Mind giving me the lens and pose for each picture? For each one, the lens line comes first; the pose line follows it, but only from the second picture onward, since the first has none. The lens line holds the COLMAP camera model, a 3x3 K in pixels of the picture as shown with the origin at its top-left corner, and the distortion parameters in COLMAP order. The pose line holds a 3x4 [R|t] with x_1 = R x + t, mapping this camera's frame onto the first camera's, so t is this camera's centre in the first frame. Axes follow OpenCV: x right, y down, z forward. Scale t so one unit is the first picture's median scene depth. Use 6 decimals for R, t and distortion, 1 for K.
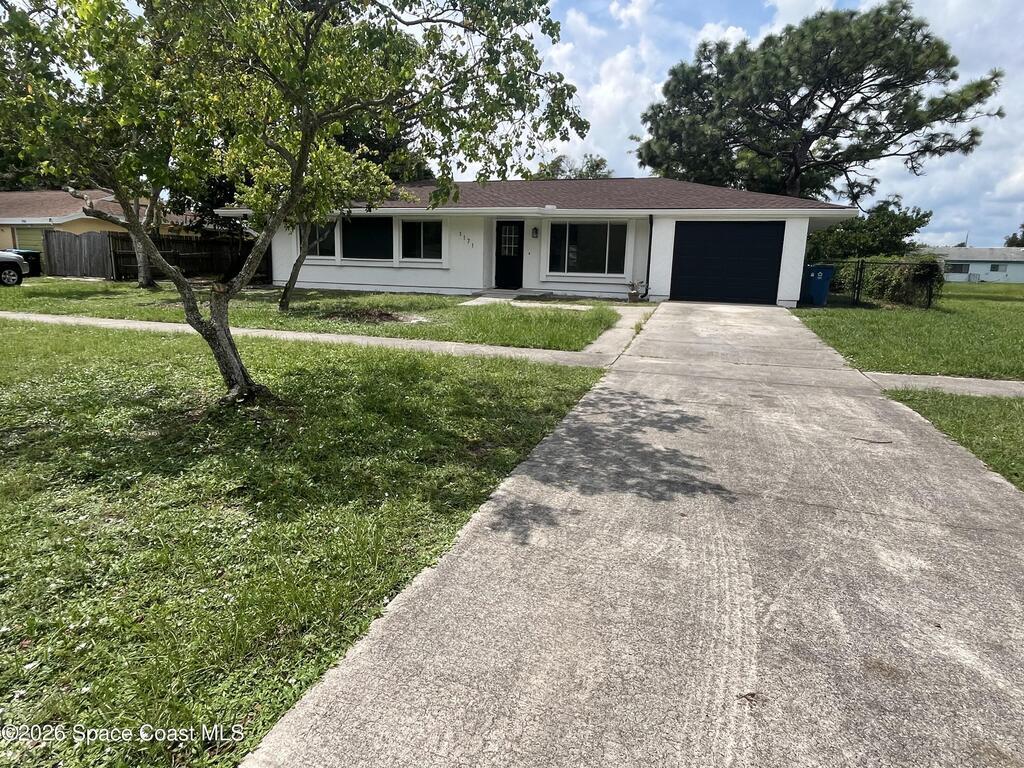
lens RADIAL K [[579.3, 0, 512.0], [0, 579.3, 384.0], [0, 0, 1]] dist [-0.001362, 0.001207]
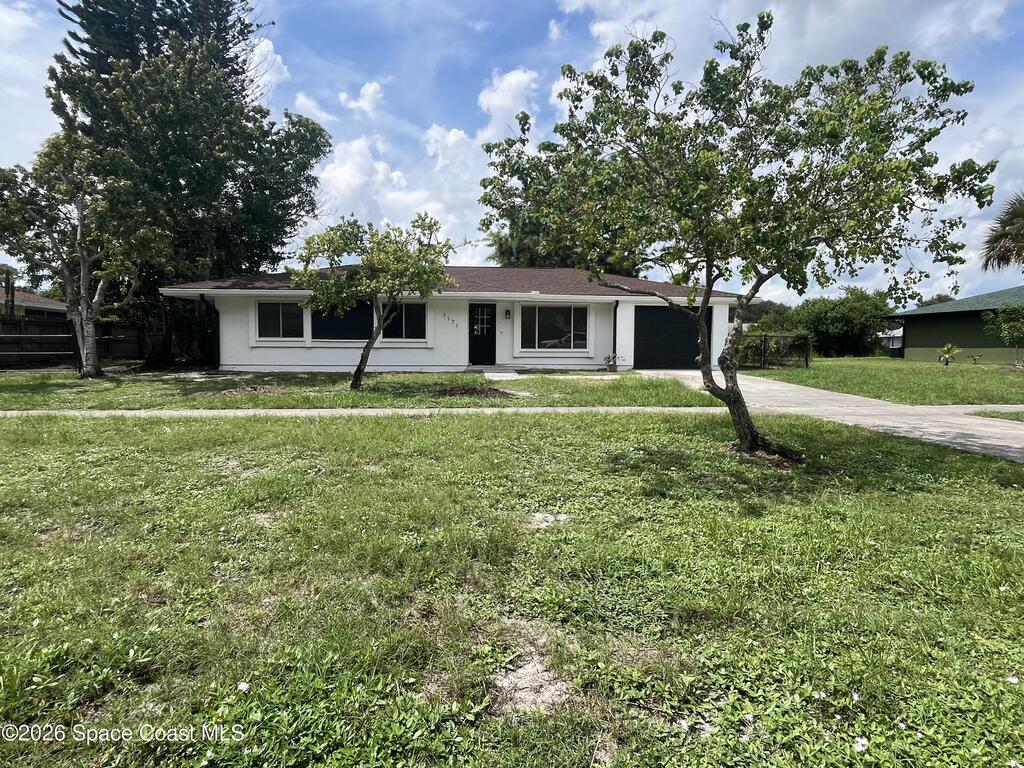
lens RADIAL K [[582.9, 0, 512.0], [0, 582.9, 384.0], [0, 0, 1]] dist [0.001325, 0.001199]
pose [[0.915748, -0.047041, 0.398989, -0.834476], [0.098018, 0.989271, -0.108334, -0.012419], [-0.389612, 0.138315, 0.910534, -0.013025]]
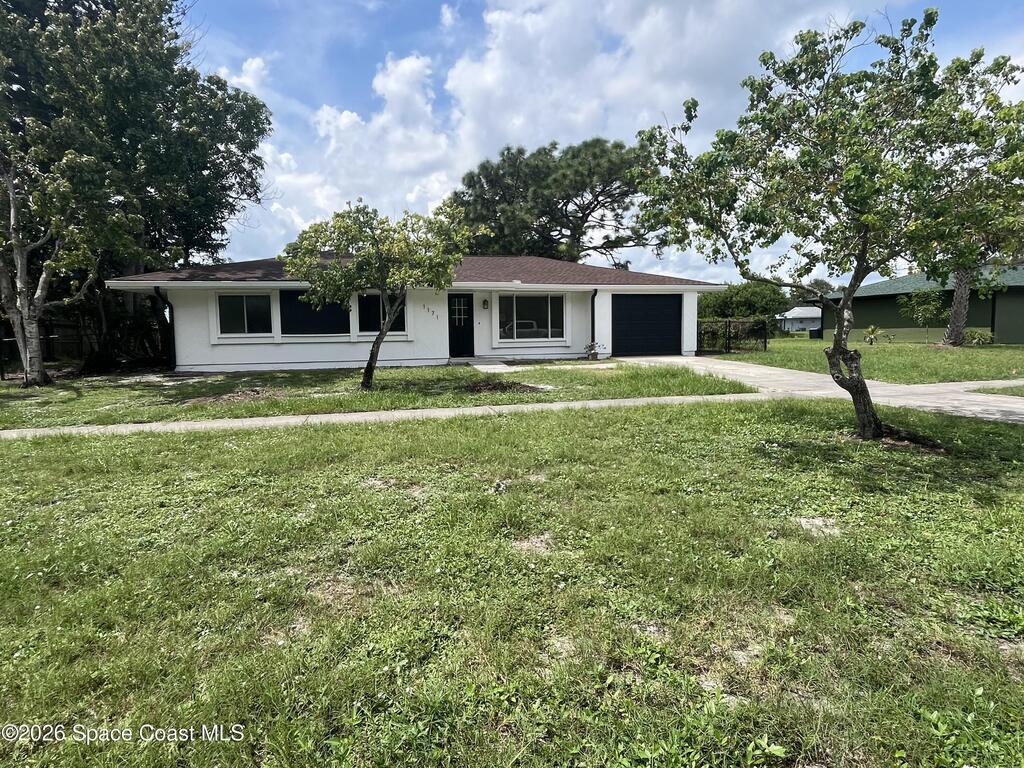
lens RADIAL K [[579.3, 0, 512.0], [0, 579.3, 384.0], [0, 0, 1]] dist [-0.001362, 0.001207]
pose [[0.837845, -0.087624, 0.538831, -1.063789], [0.146212, 0.986992, -0.066847, -0.068106], [-0.525964, 0.134791, 0.839758, 0.162812]]
